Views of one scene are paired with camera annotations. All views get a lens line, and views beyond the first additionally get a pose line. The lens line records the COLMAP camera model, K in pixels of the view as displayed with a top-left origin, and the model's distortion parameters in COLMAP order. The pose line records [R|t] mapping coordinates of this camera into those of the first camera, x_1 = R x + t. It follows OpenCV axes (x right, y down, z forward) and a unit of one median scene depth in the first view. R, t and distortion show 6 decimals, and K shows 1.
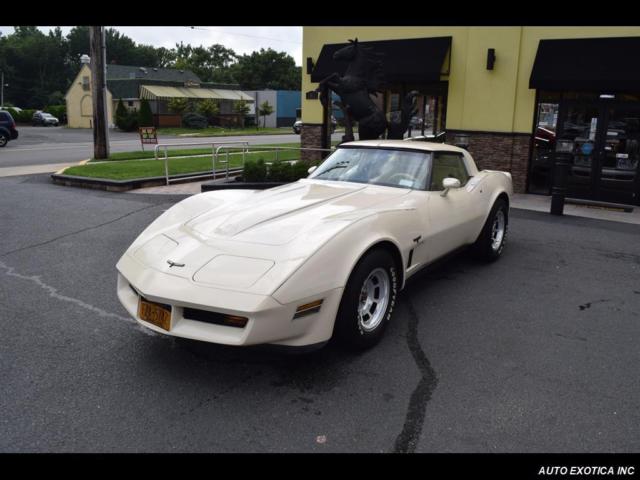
lens RADIAL K [[501.2, 0, 322.3], [0, 501.2, 238.5], [0, 0, 1]] dist [-0.092538, 0.024672]
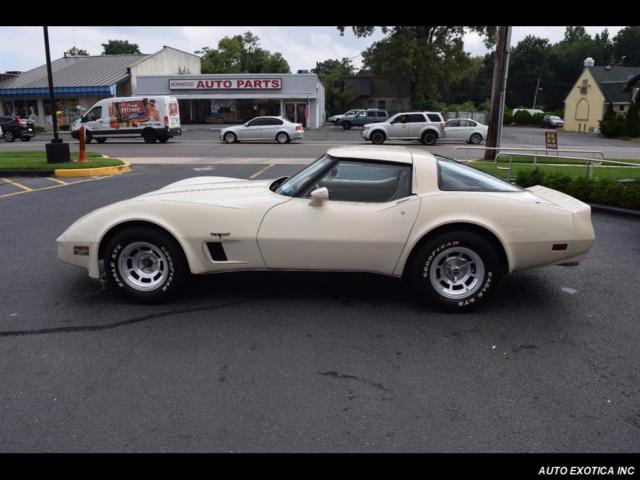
lens RADIAL K [[501.2, 0, 321.6], [0, 501.2, 244.9], [0, 0, 1]] dist [-0.092538, 0.024672]
pose [[0.536332, 0.206117, -0.818452, 0.378704], [-0.201233, 0.972984, 0.113166, -0.045198], [0.819666, 0.104005, 0.563320, 0.185431]]
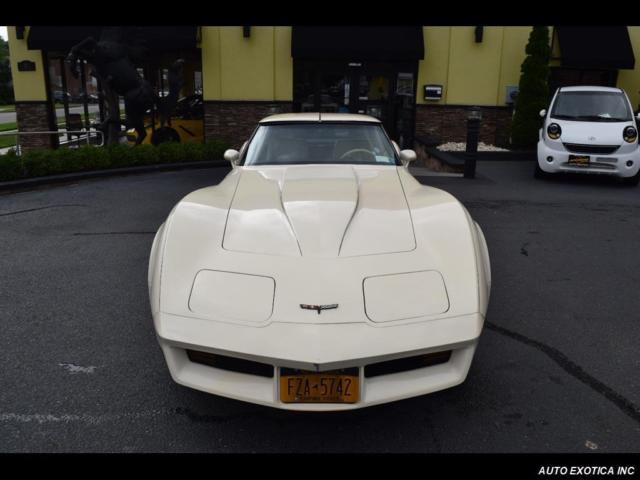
lens RADIAL K [[501.2, 0, 323.6], [0, 501.2, 235.8], [0, 0, 1]] dist [-0.092538, 0.024672]
pose [[0.797674, -0.179046, 0.575899, -0.172033], [0.149441, 0.983814, 0.098875, -0.028475], [-0.584281, 0.007193, 0.811520, 0.114671]]
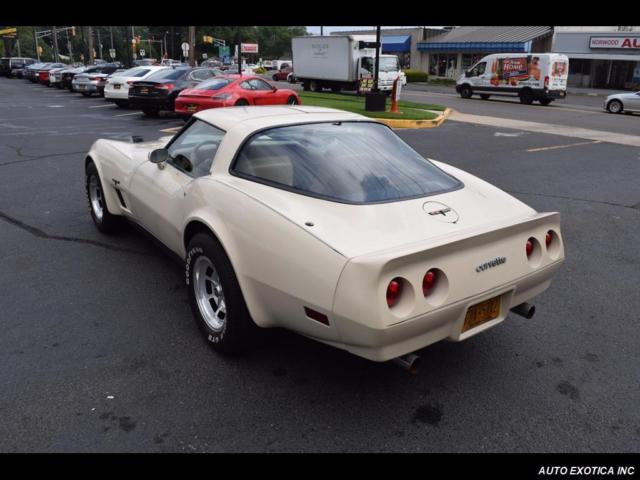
lens RADIAL K [[501.2, 0, 323.2], [0, 501.2, 239.2], [0, 0, 1]] dist [-0.092538, 0.024672]
pose [[-0.284737, 0.300226, -0.910379, 0.348085], [-0.256663, 0.891140, 0.374157, -0.130512], [0.923607, 0.340196, -0.176683, 0.529020]]
